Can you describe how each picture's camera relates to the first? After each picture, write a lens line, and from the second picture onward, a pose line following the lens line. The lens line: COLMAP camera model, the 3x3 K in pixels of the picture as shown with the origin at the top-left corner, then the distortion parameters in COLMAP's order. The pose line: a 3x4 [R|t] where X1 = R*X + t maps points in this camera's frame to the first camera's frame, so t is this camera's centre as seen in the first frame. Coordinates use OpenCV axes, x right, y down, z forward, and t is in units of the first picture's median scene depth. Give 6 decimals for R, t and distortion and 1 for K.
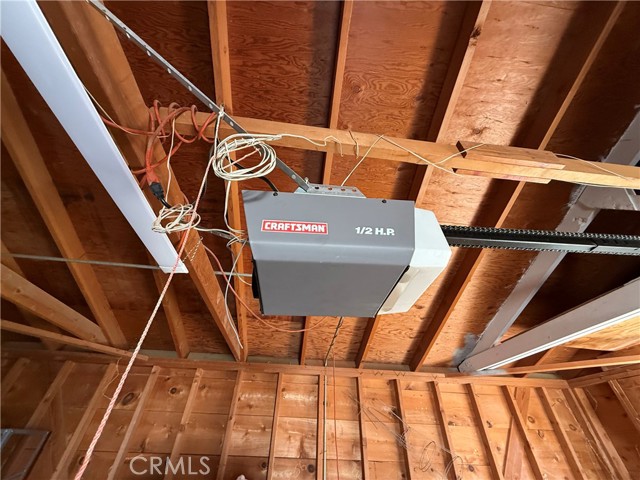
lens RADIAL K [[256.2, 0, 322.5], [0, 256.2, 240.7], [0, 0, 1]] dist [0.000642, -0.000036]
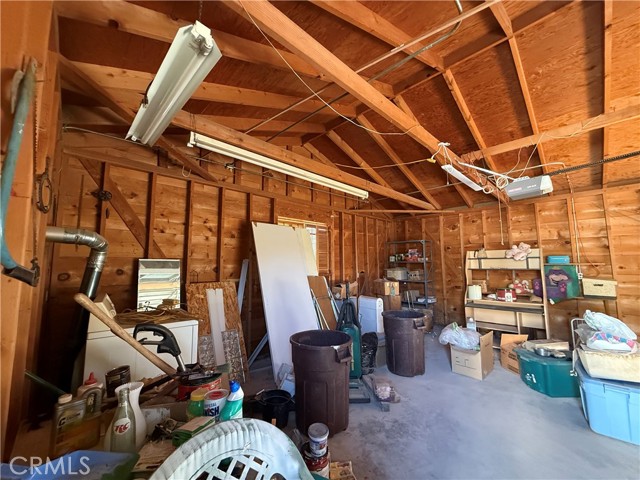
lens RADIAL K [[256.2, 0, 320.3], [0, 256.2, 240.7], [0, 0, 1]] dist [0.000642, -0.000036]
pose [[0.605010, -0.107074, -0.788985, 0.322909], [0.519656, 0.803873, 0.289388, -0.583507], [0.603258, -0.585084, 0.541993, -1.047443]]
